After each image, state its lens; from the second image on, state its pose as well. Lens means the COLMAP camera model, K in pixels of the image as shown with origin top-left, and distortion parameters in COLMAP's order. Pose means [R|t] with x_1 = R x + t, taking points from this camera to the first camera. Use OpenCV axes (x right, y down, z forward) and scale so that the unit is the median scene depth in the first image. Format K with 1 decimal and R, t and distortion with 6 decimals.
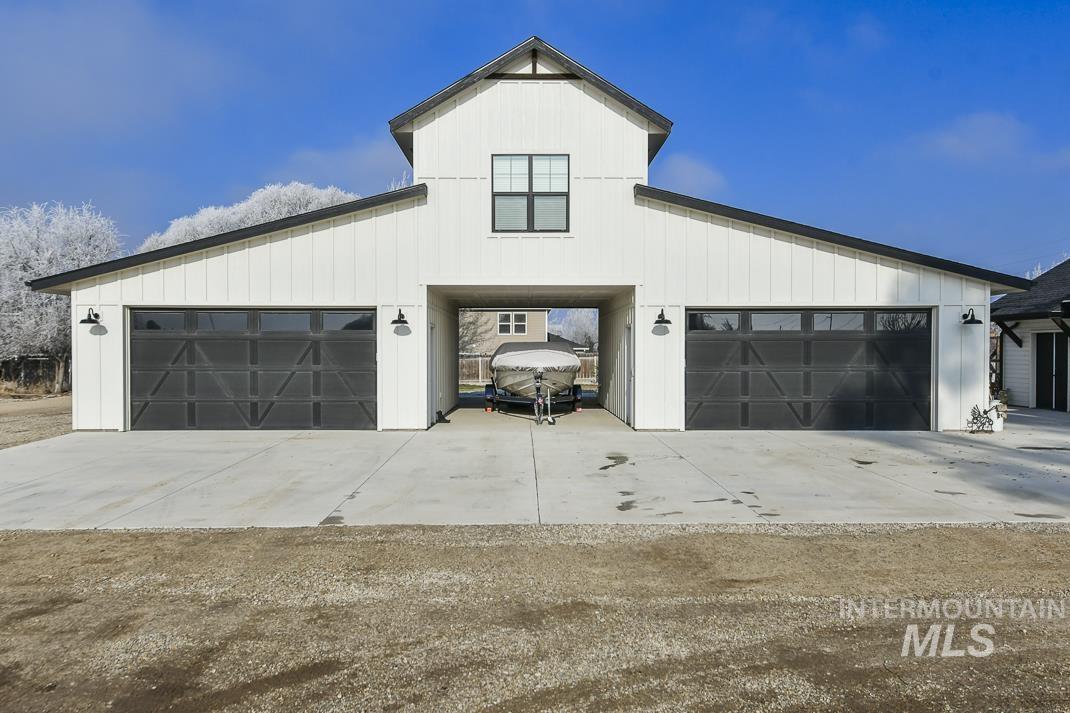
lens RADIAL K [[667.0, 0, 535.0], [0, 667.0, 356.5], [0, 0, 1]] dist [0.021228, 0.000102]
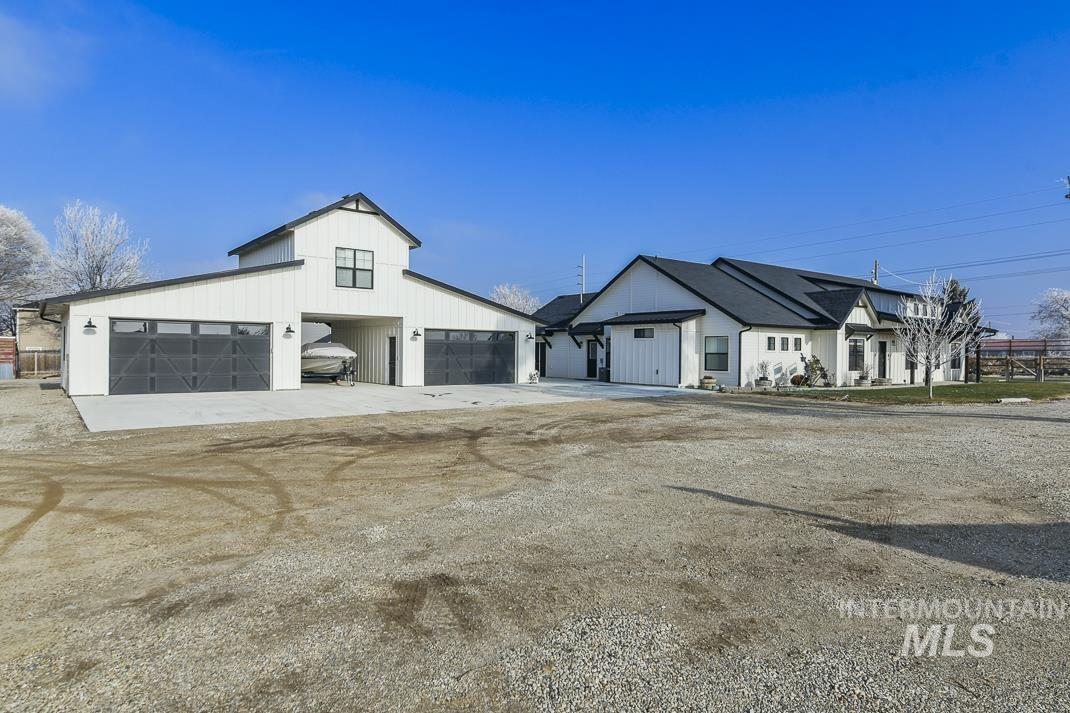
lens RADIAL K [[632.9, 0, 535.0], [0, 632.9, 356.5], [0, 0, 1]] dist [0.003271, 0.000181]
pose [[0.787582, 0.002841, 0.616203, -0.734983], [0.004099, 0.999943, -0.009849, 0.037997], [-0.616196, 0.010283, 0.787526, -0.801490]]
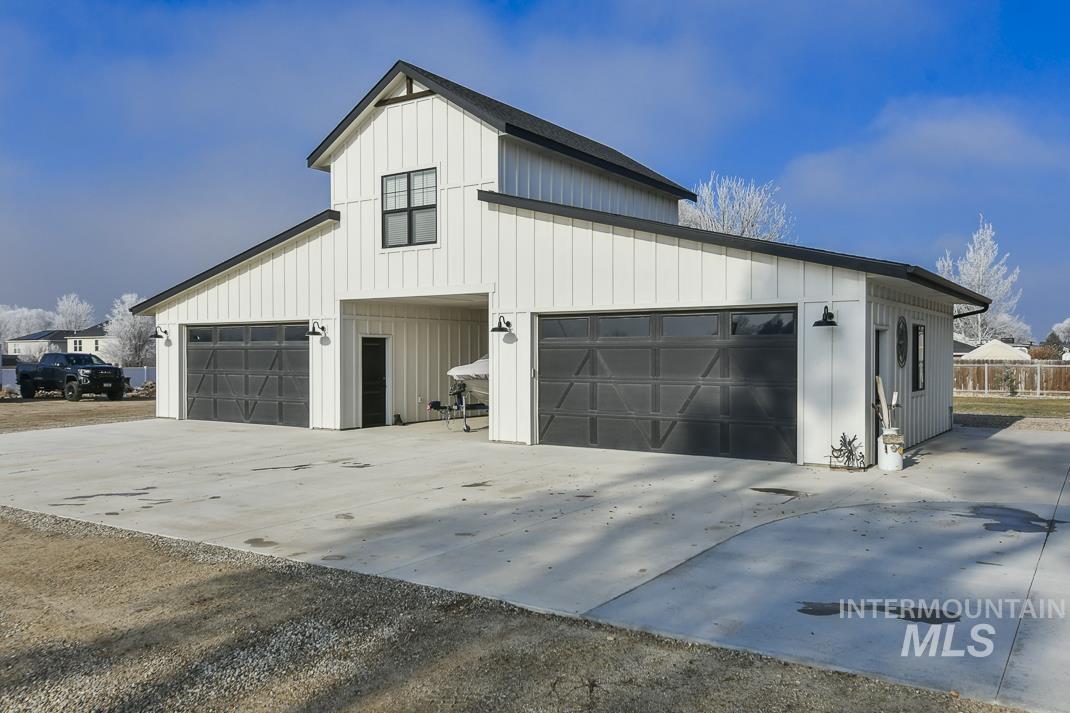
lens RADIAL K [[861.7, 0, 535.0], [0, 861.7, 356.5], [0, 0, 1]] dist [0.067915, -0.002666]
pose [[0.821640, 0.001303, -0.570006, 0.917506], [-0.009260, 0.999896, -0.011063, 0.000707], [0.569932, 0.014369, 0.821566, 0.001011]]
